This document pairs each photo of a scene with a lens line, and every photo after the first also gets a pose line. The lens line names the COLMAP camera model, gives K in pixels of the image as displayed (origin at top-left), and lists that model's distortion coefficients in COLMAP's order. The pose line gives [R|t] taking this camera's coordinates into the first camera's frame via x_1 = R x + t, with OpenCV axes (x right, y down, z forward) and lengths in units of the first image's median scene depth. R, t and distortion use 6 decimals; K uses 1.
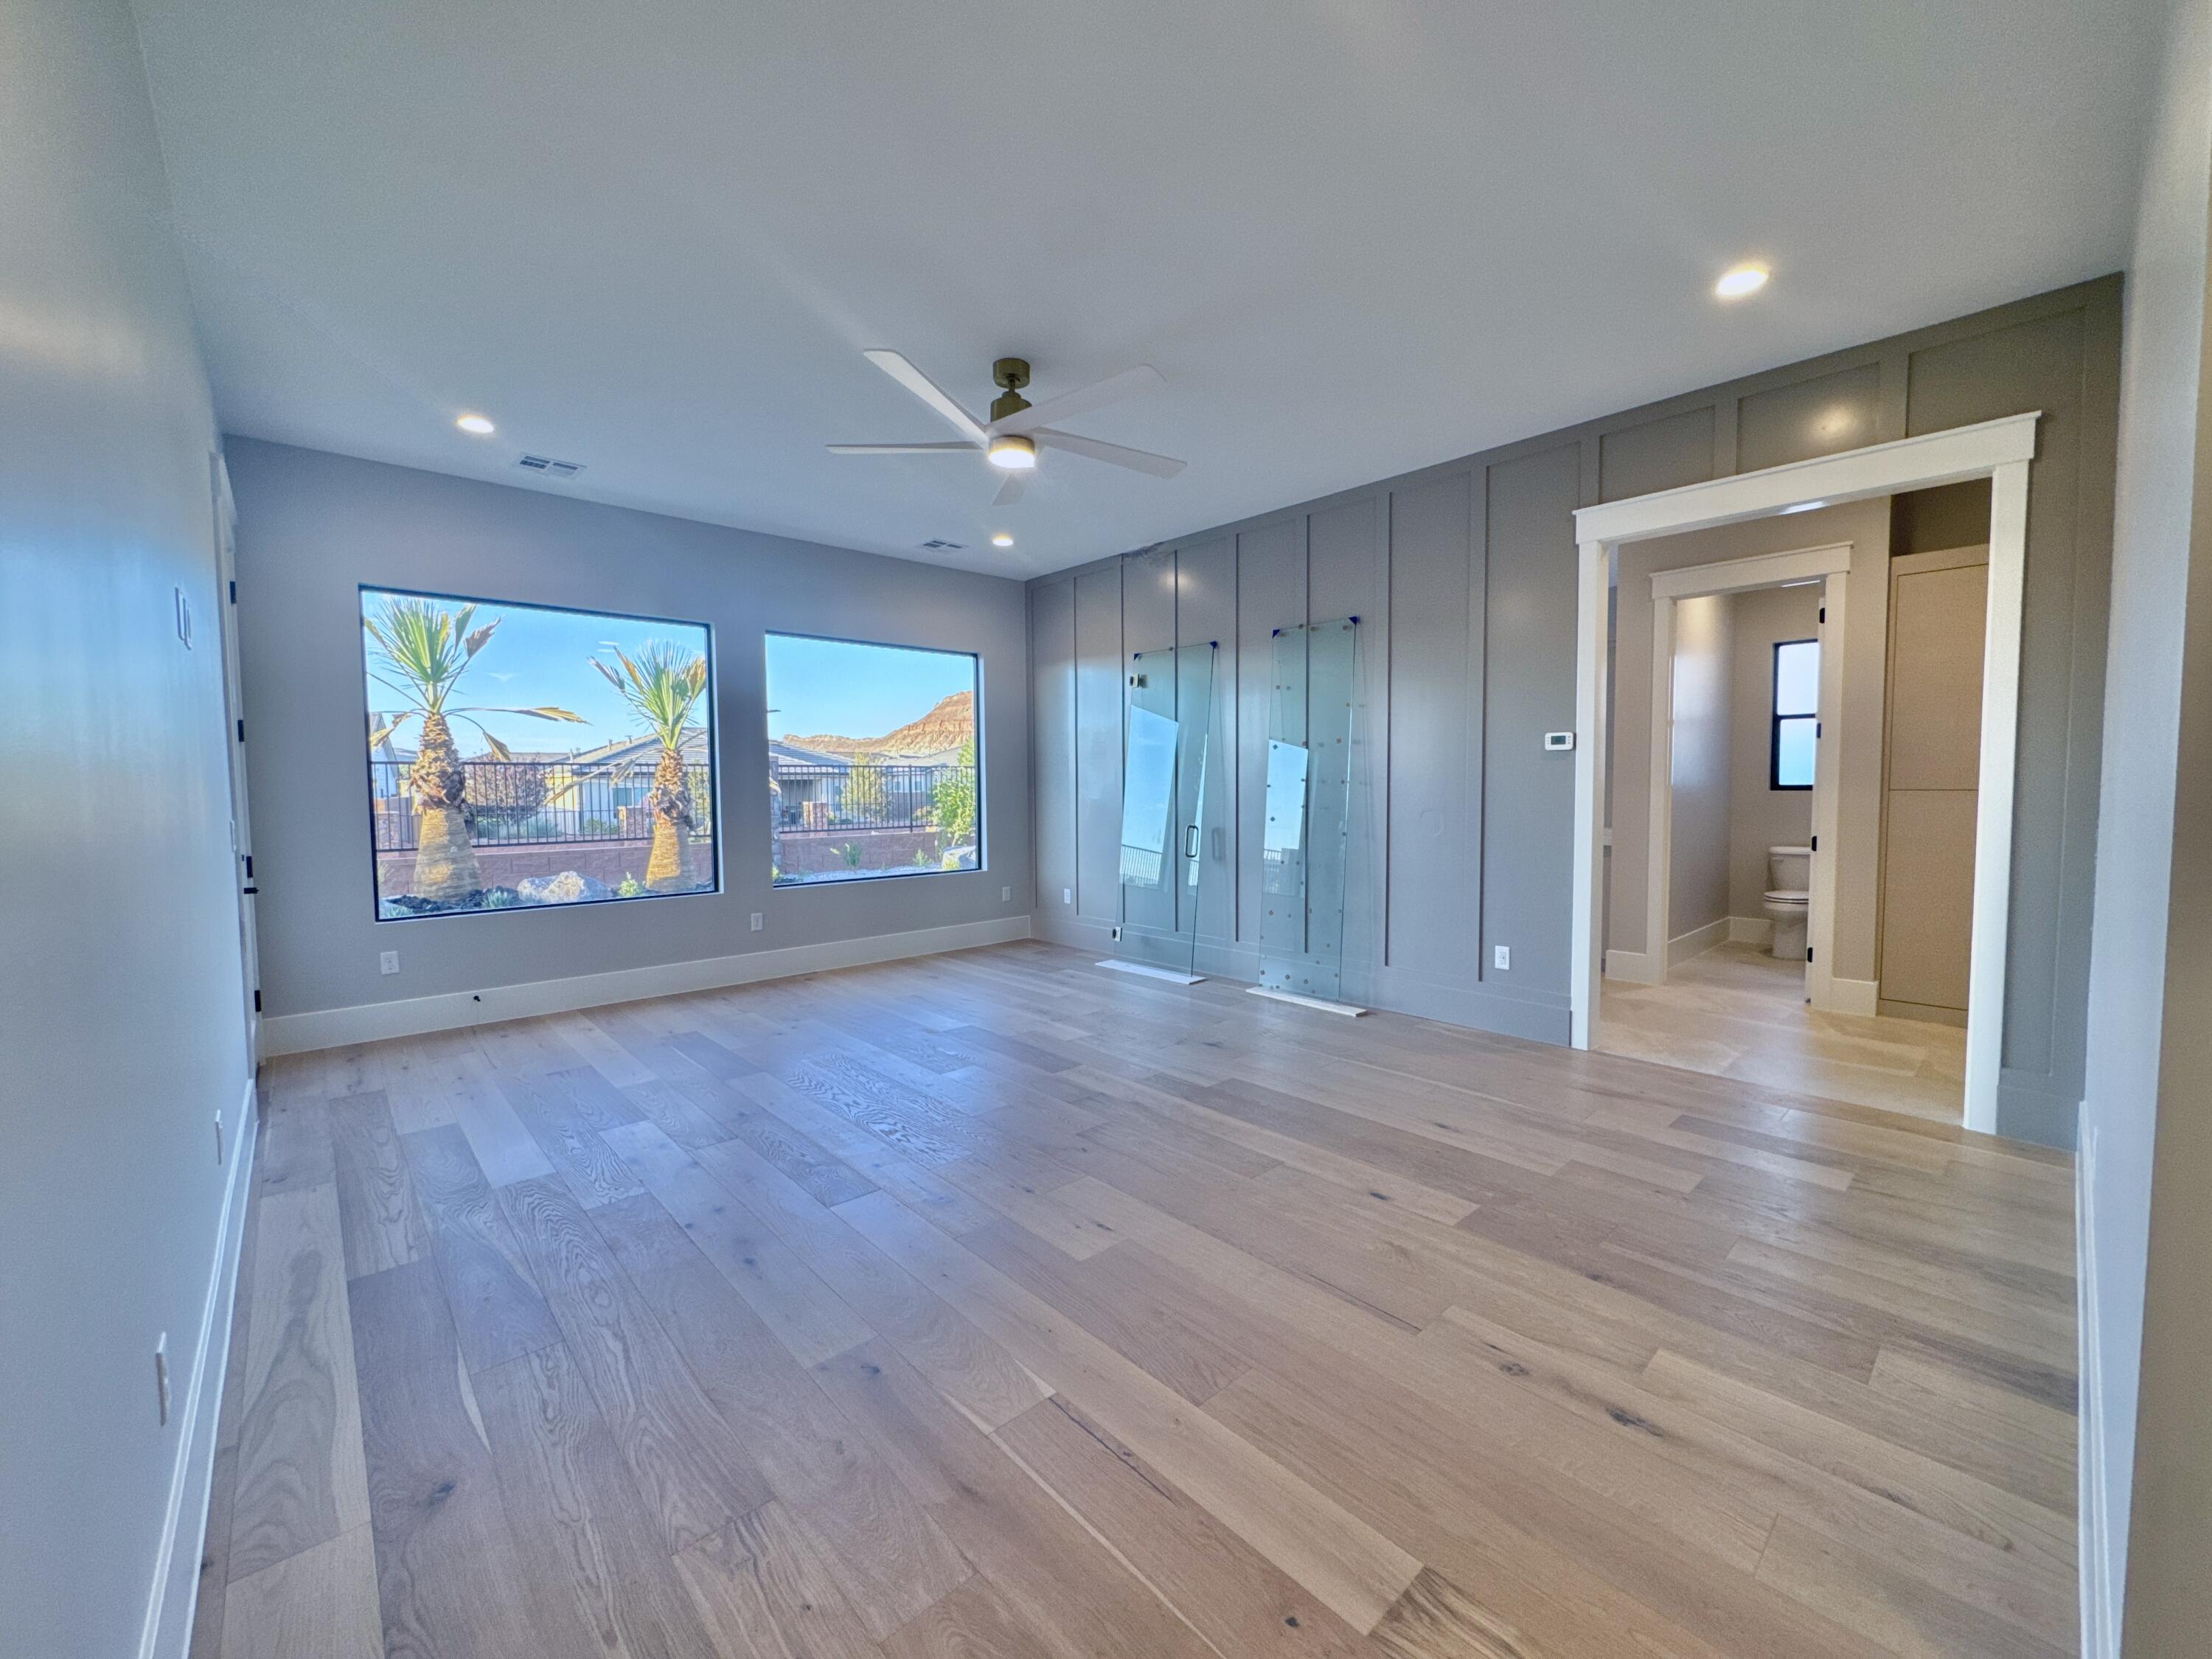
lens RADIAL K [[876.7, 0, 1105.2], [0, 876.7, 824.8], [0, 0, 1]] dist [-0.003439, 0.000408]
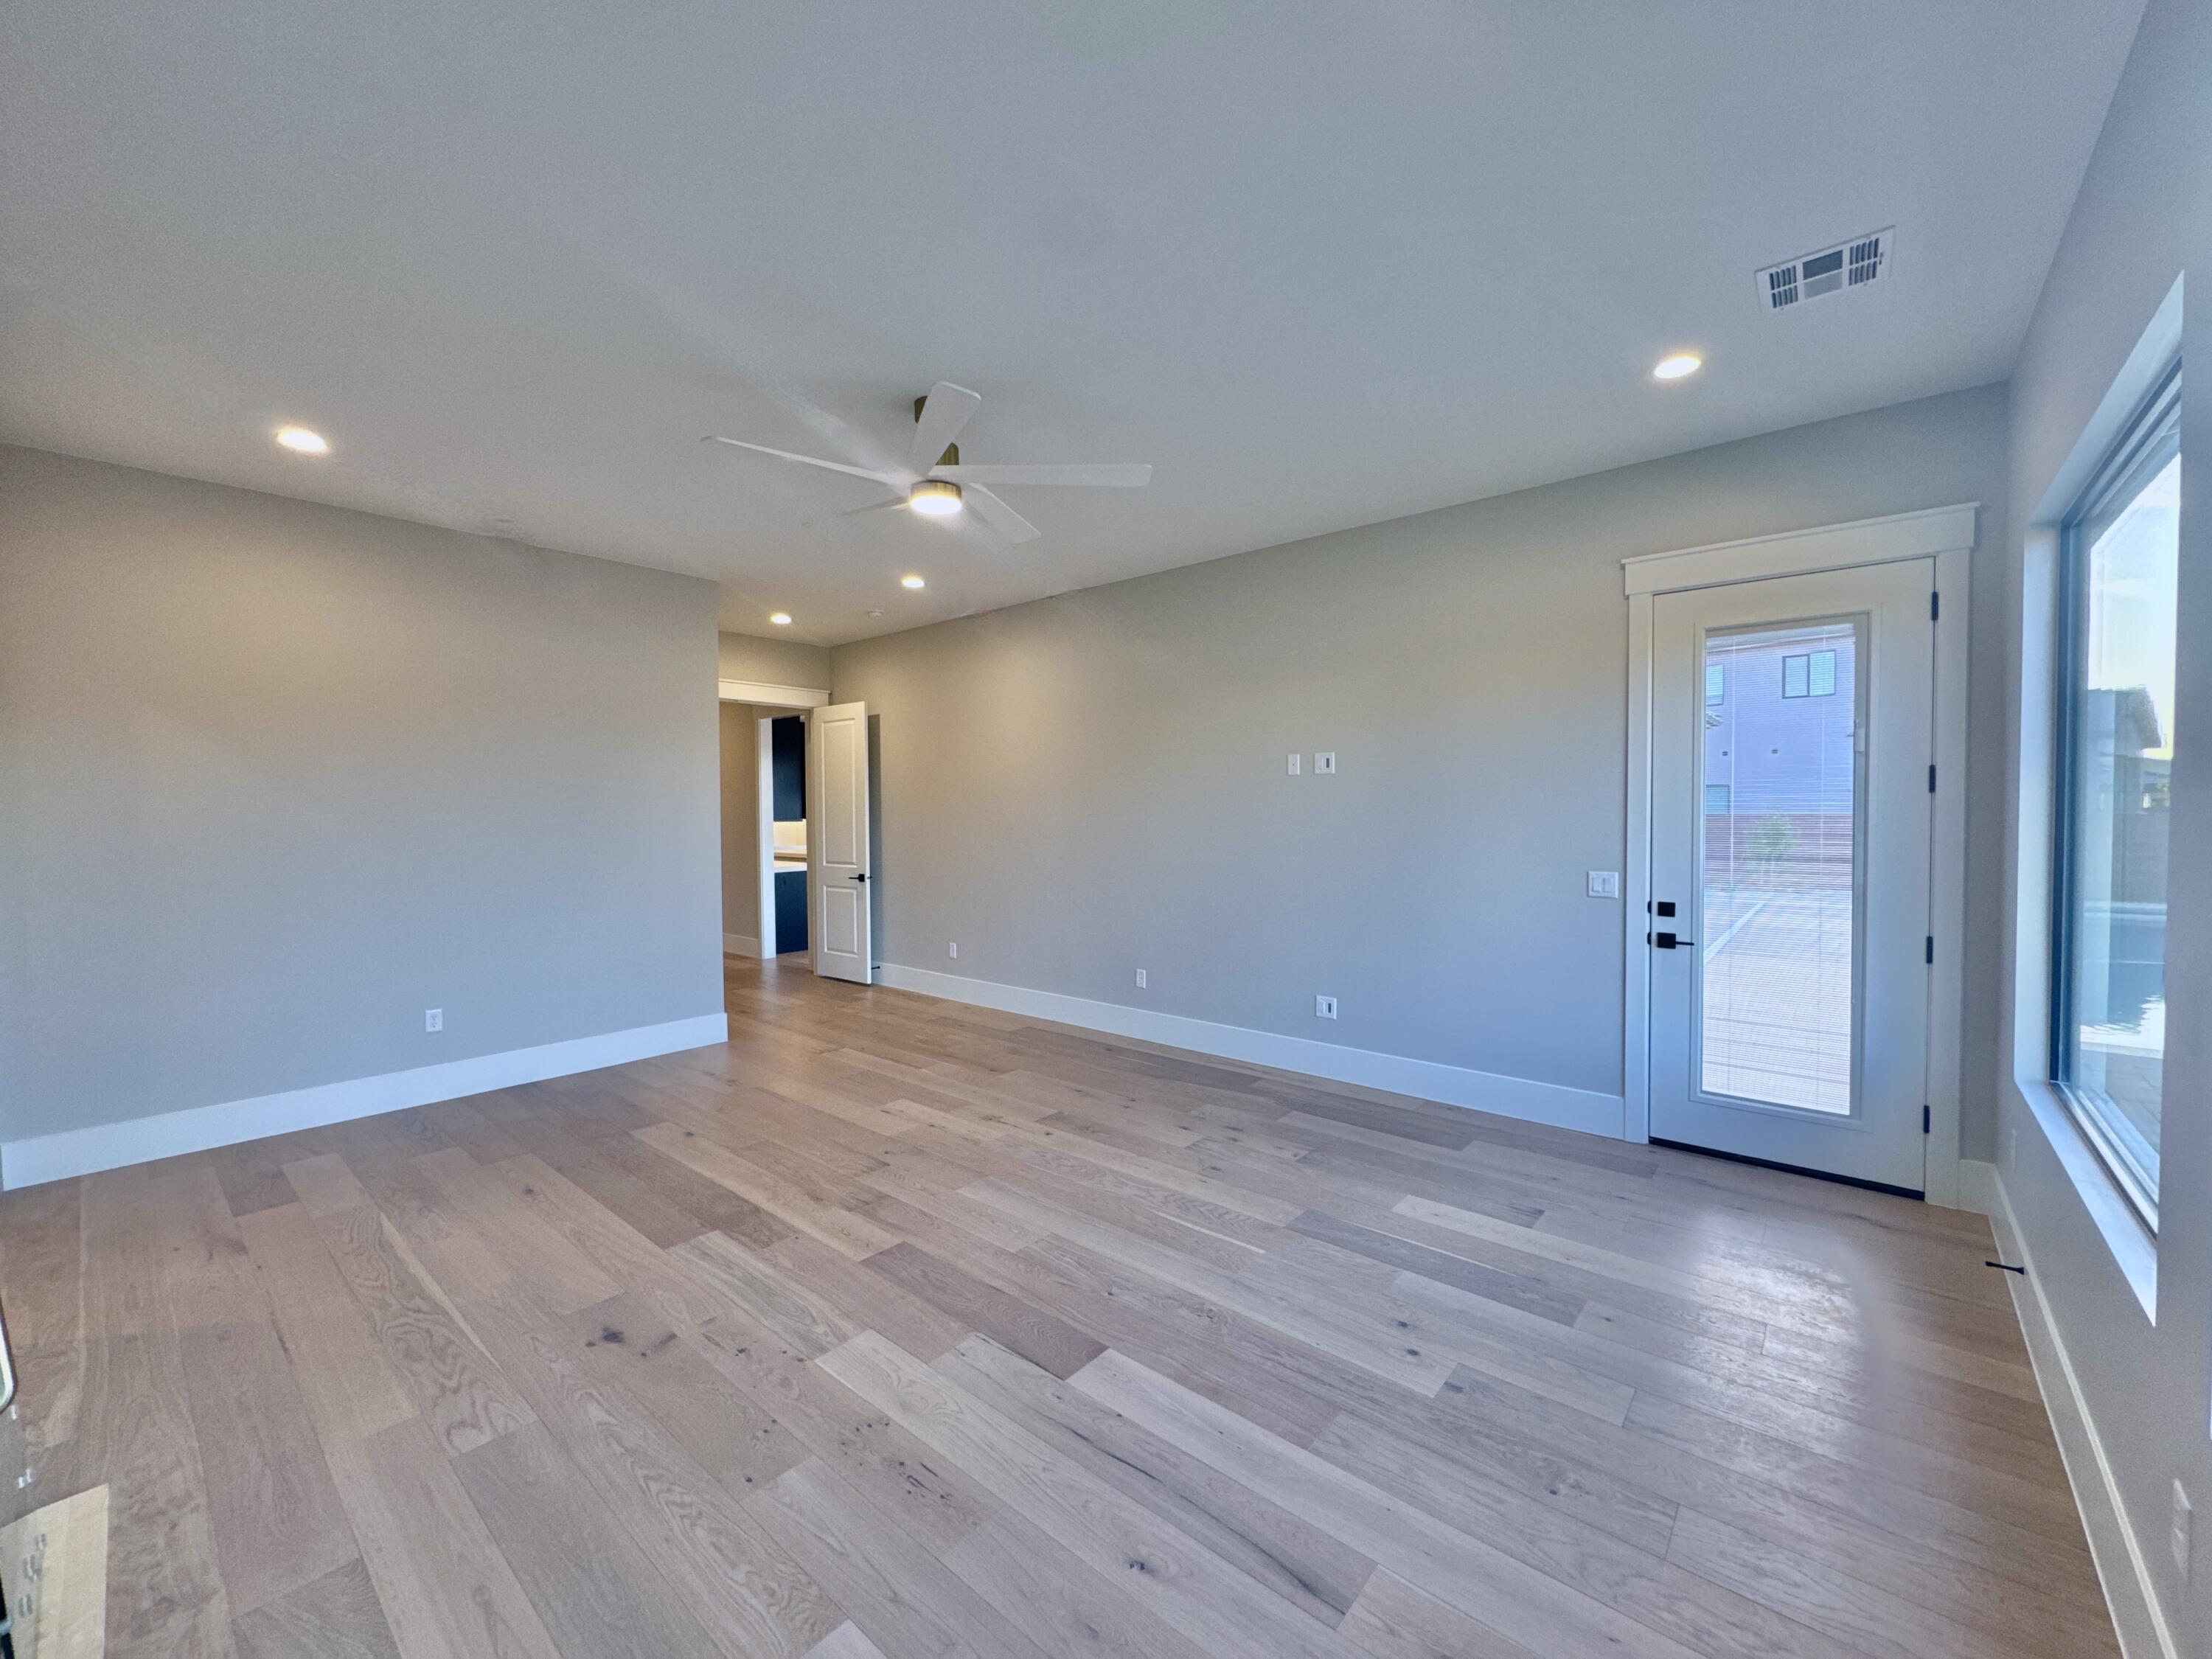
lens RADIAL K [[876.7, 0, 1106.3], [0, 876.7, 831.4], [0, 0, 1]] dist [-0.003439, 0.000408]
pose [[-0.992901, 0.017402, -0.117663, -0.167672], [0.008820, 0.997288, 0.073073, -0.141563], [0.118615, 0.071516, -0.990362, 1.936453]]
